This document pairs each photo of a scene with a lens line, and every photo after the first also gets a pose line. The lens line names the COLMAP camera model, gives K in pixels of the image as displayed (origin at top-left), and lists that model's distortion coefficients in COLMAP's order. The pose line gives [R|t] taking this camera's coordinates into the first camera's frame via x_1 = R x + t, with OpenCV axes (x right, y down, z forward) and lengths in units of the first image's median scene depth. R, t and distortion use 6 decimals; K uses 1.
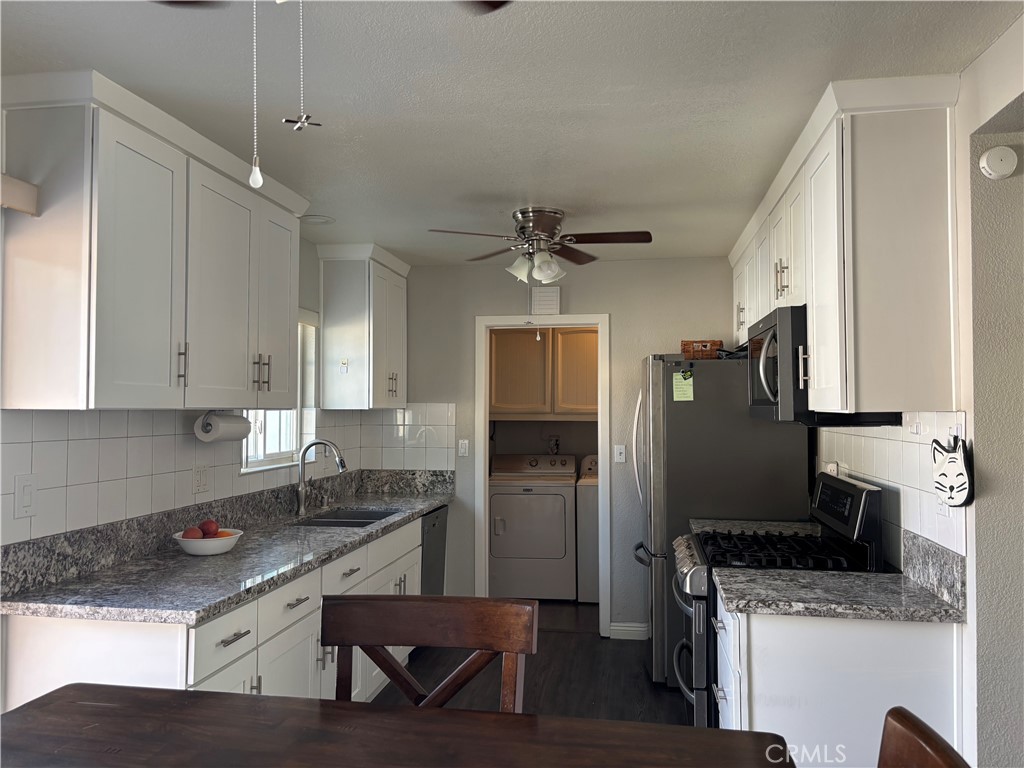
lens RADIAL K [[771.0, 0, 512.0], [0, 771.0, 384.0], [0, 0, 1]] dist [0.099700, -0.167200]
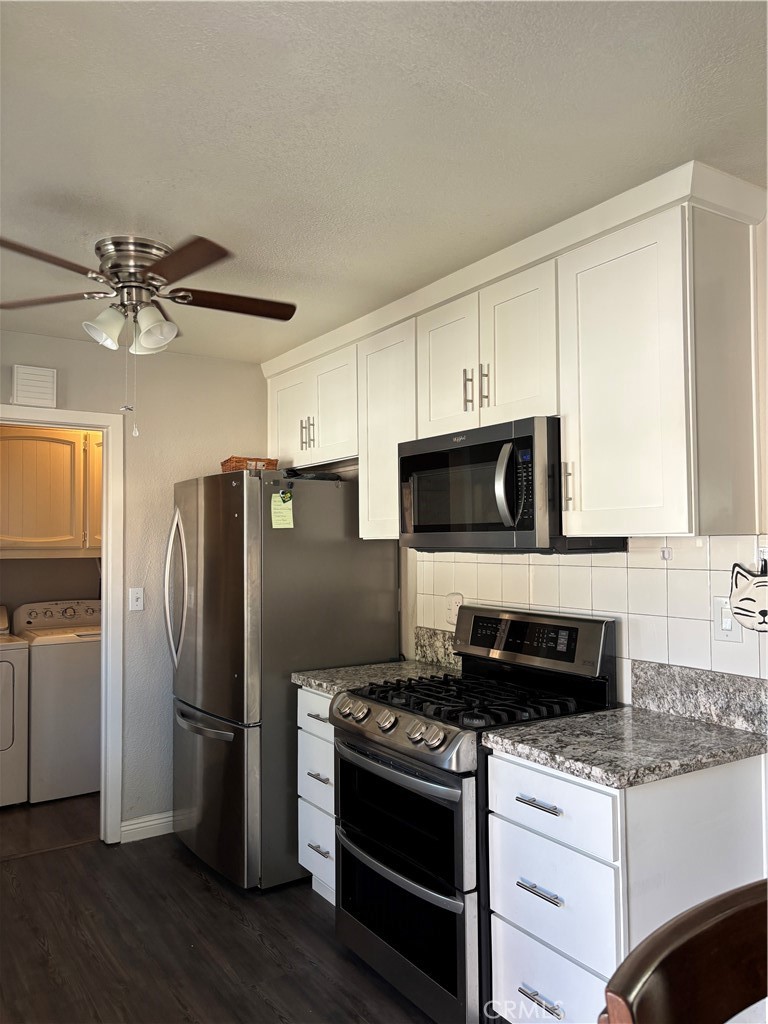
lens RADIAL K [[776.5, 0, 385.4], [0, 776.5, 517.9], [0, 0, 1]] dist [0.010472, 0.001810]
pose [[0.740637, 0.017606, 0.671675, -0.270139], [-0.014522, 0.999843, -0.010195, 0.019105], [-0.671749, -0.002204, 0.740776, 0.364264]]
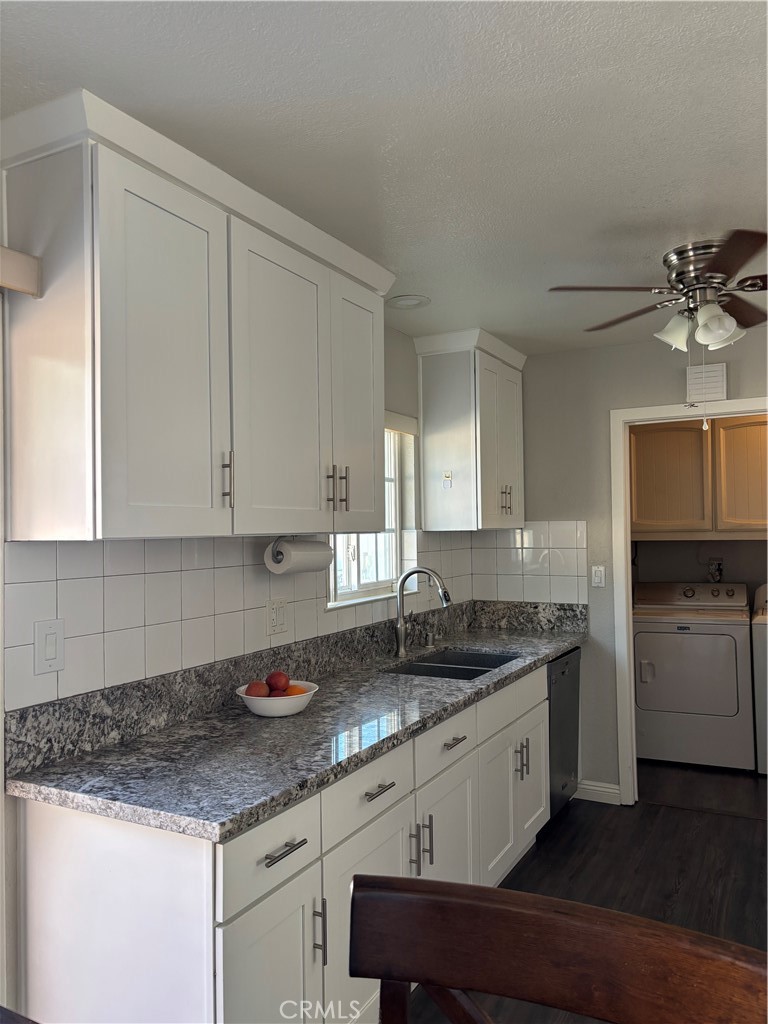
lens RADIAL K [[771.0, 0, 384.0], [0, 771.0, 512.0], [0, 0, 1]] dist [0.099700, -0.167200]
pose [[0.946734, -0.023805, -0.321136, -0.017908], [0.028120, 0.999566, 0.008805, 0.003987], [0.320787, -0.017367, 0.946992, 0.232817]]
